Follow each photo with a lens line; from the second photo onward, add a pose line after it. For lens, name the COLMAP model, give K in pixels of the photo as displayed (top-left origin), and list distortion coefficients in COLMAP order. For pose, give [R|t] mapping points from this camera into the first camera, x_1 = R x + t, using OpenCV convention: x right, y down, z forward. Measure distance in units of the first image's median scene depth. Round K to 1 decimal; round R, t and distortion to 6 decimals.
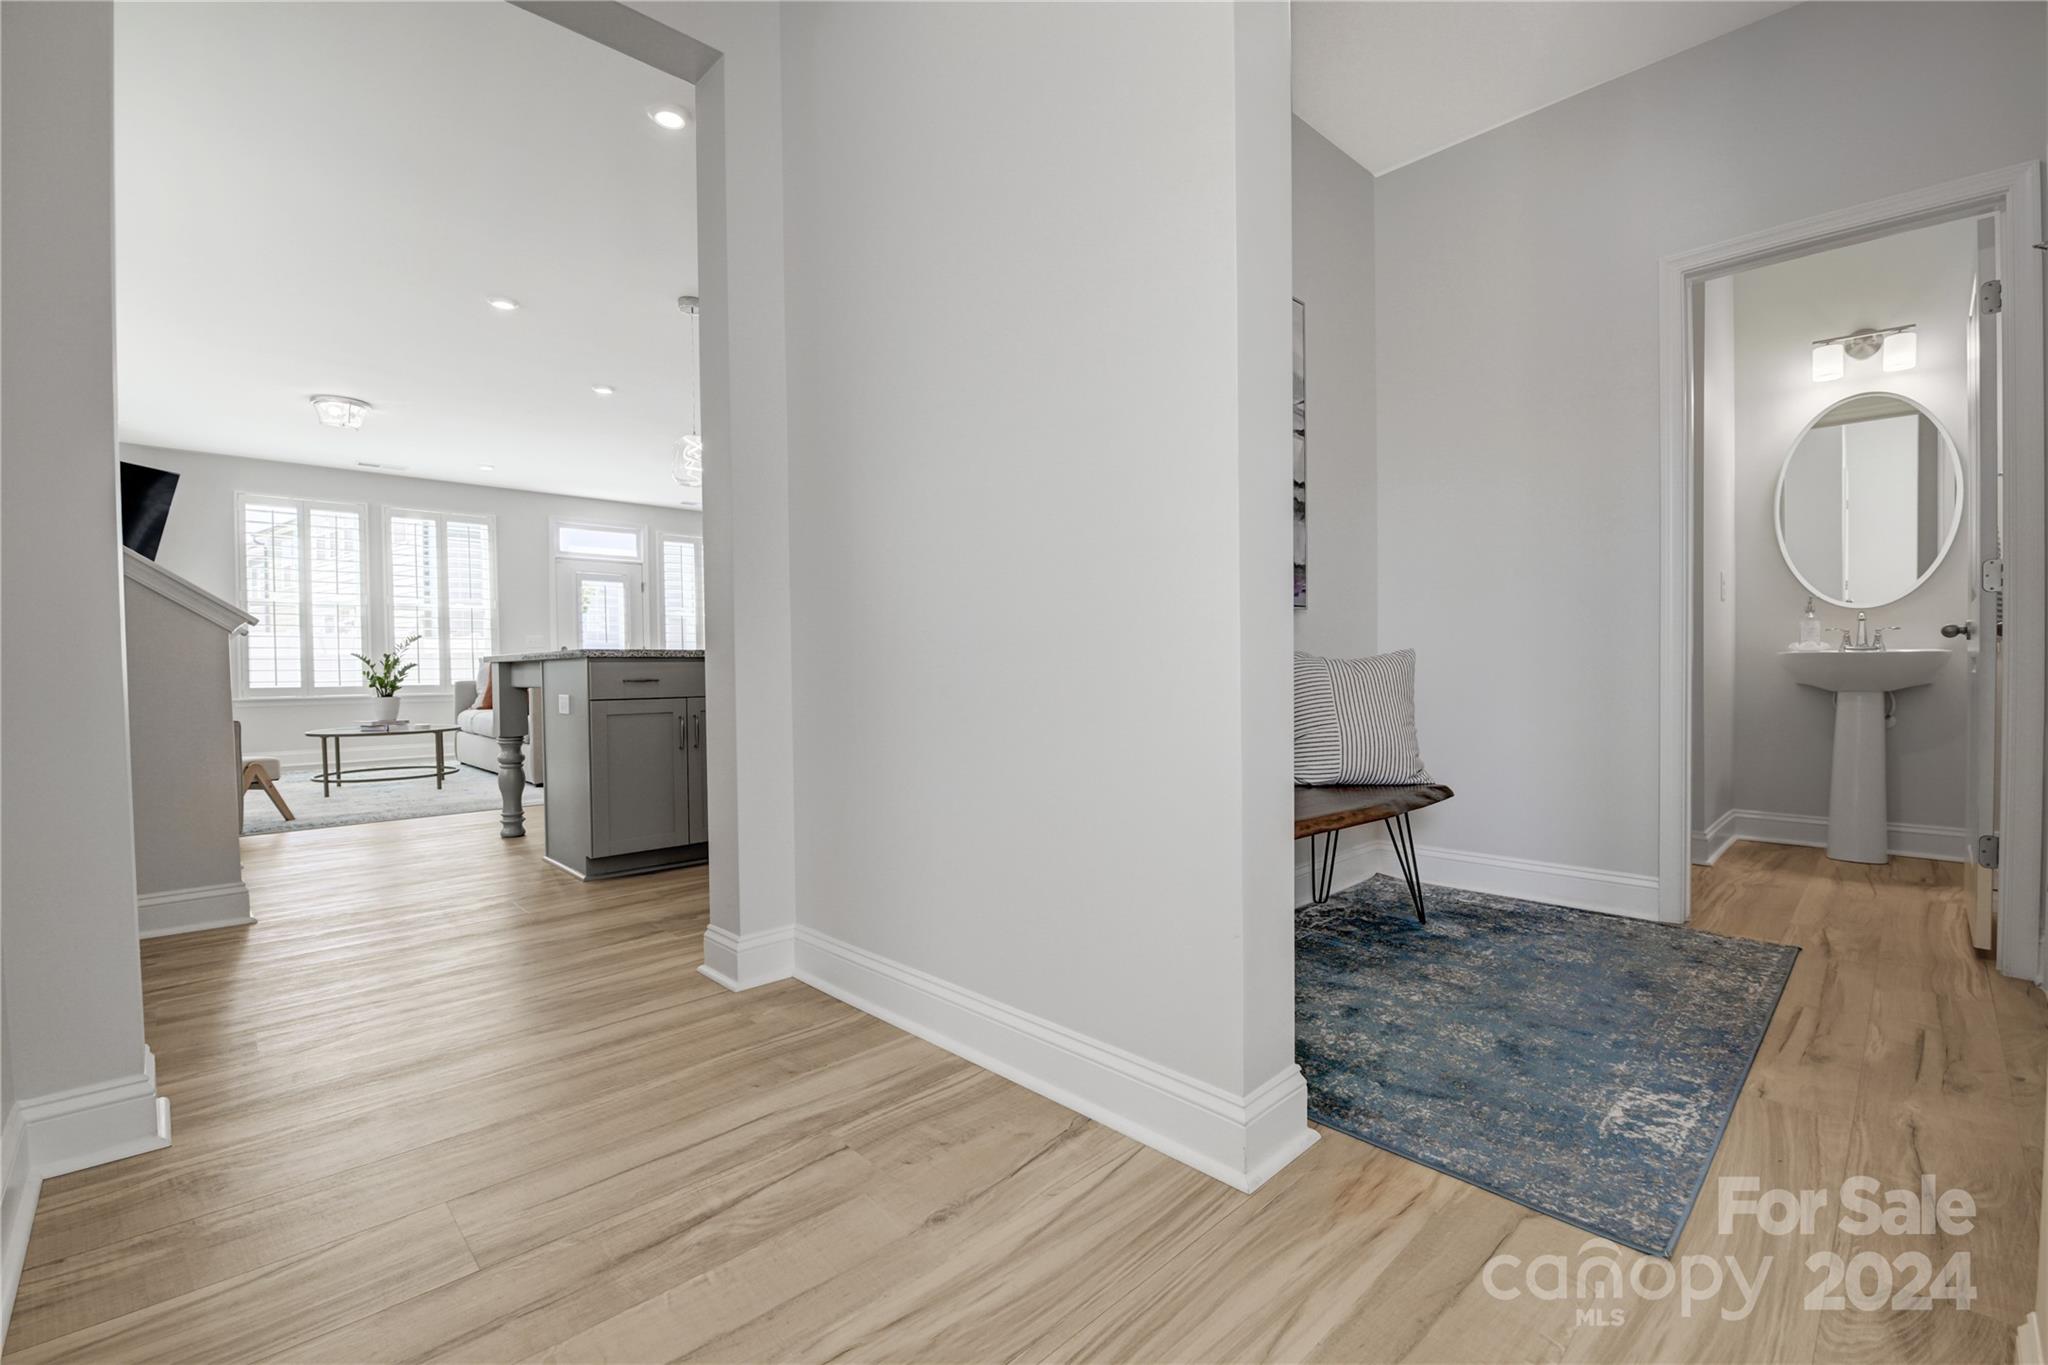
lens RADIAL K [[885.6, 0, 1016.7], [0, 885.6, 684.2], [0, 0, 1]] dist [-0.003839, -0.008163]
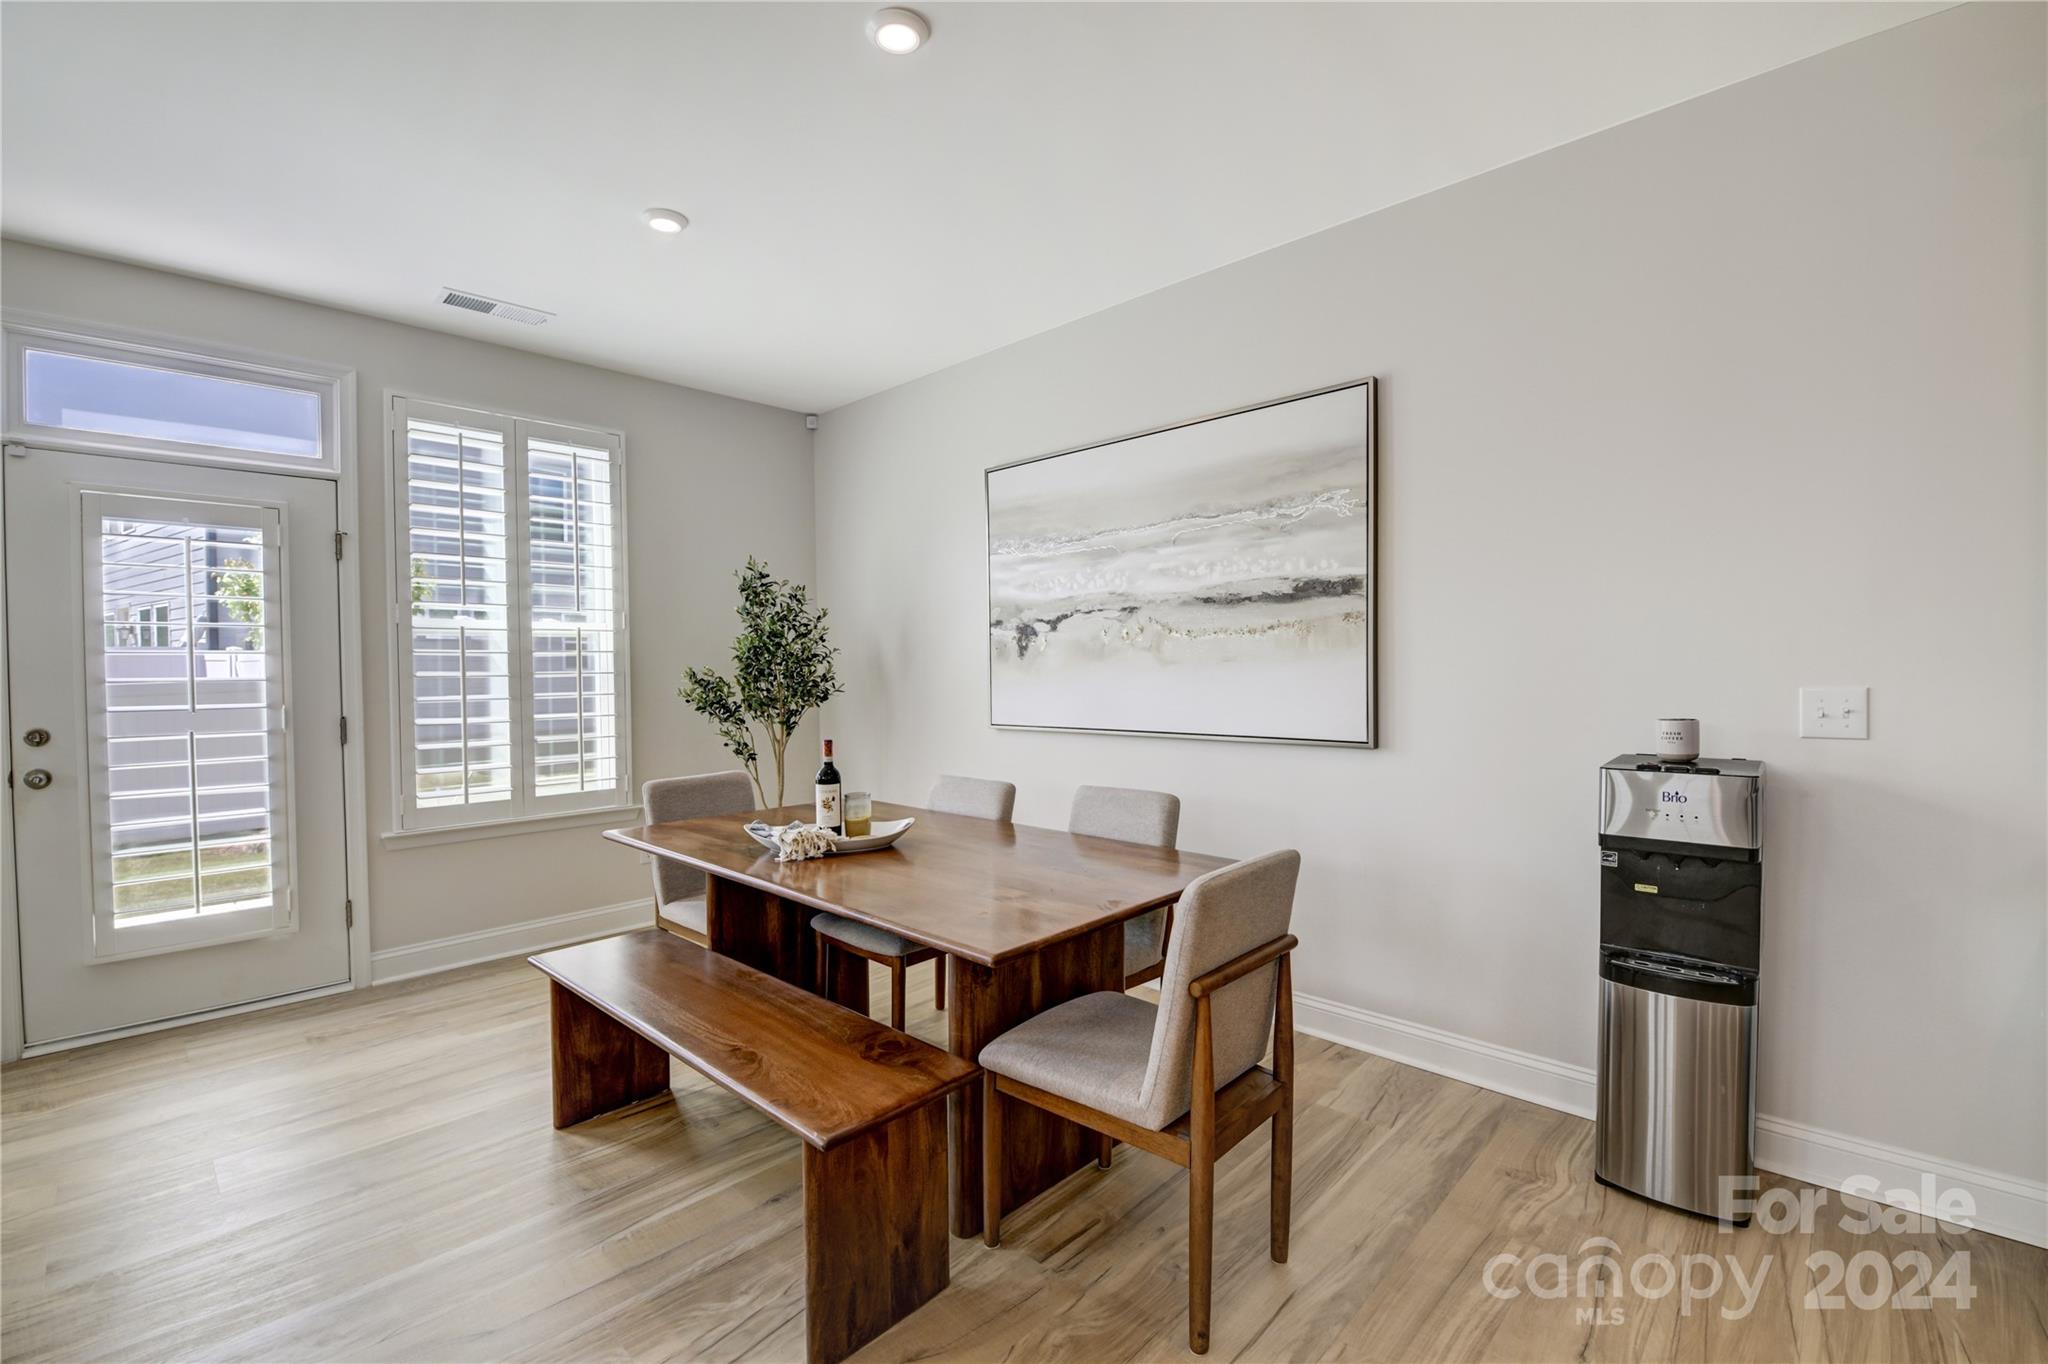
lens RADIAL K [[885.6, 0, 1021.2], [0, 885.6, 689.8], [0, 0, 1]] dist [-0.003839, -0.008163]
pose [[0.999363, 0.000961, 0.035673, -0.268058], [-0.001053, 0.999996, 0.002554, -0.087143], [-0.035670, -0.002590, 0.999360, 1.037680]]
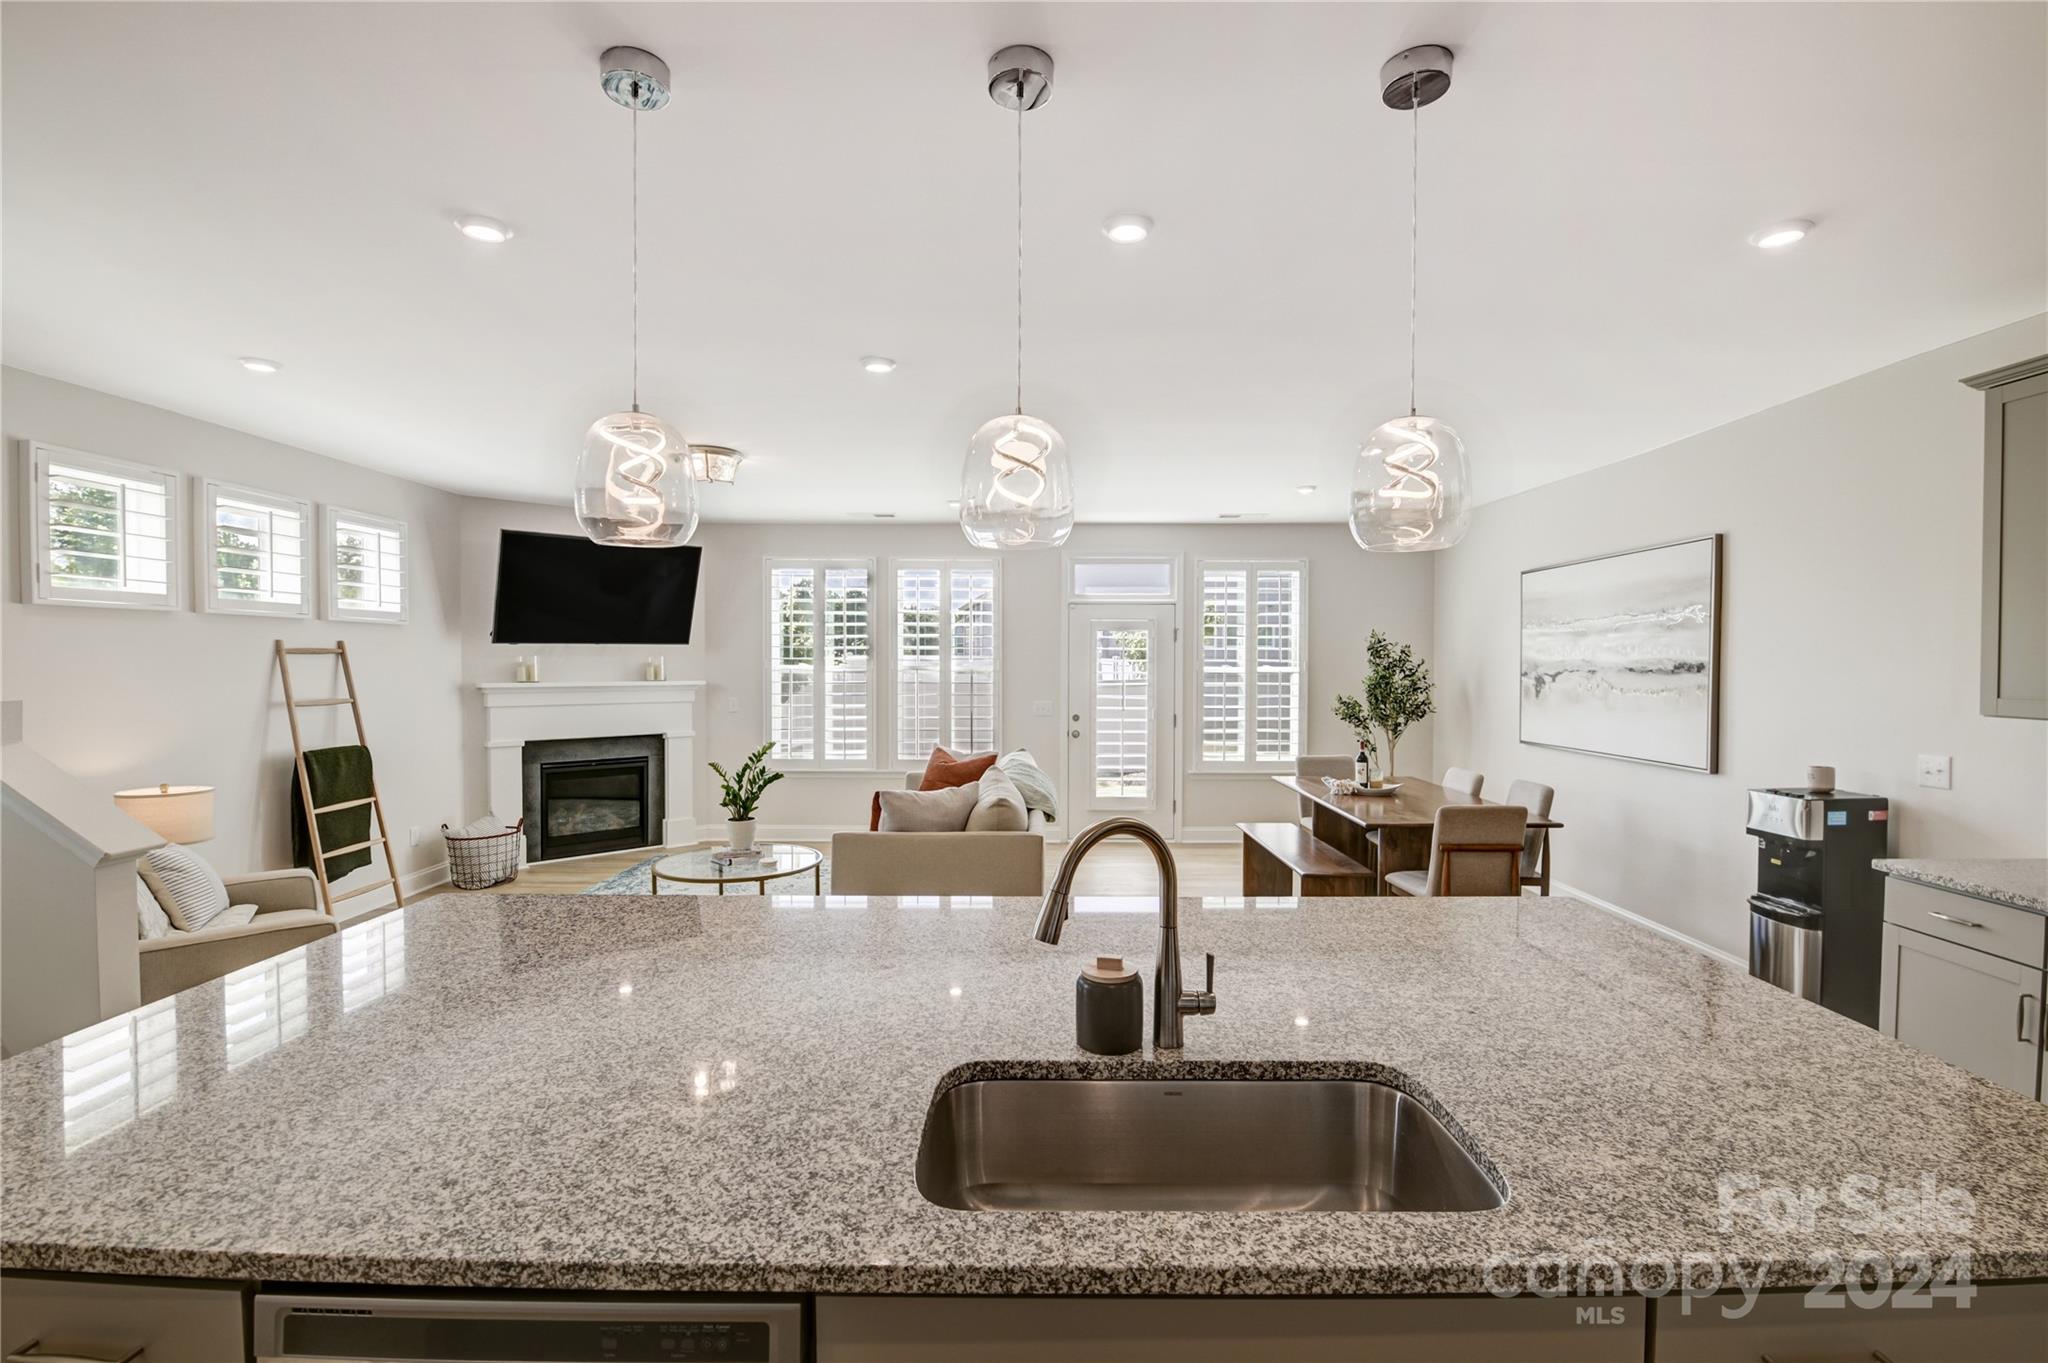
lens RADIAL K [[885.6, 0, 1036.9], [0, 885.6, 681.4], [0, 0, 1]] dist [-0.003839, -0.008163]
pose [[0.717360, 0.027490, -0.696160, 0.028896], [-0.025603, 0.999586, 0.013089, -0.124601], [0.696232, 0.008434, 0.717767, 0.609560]]
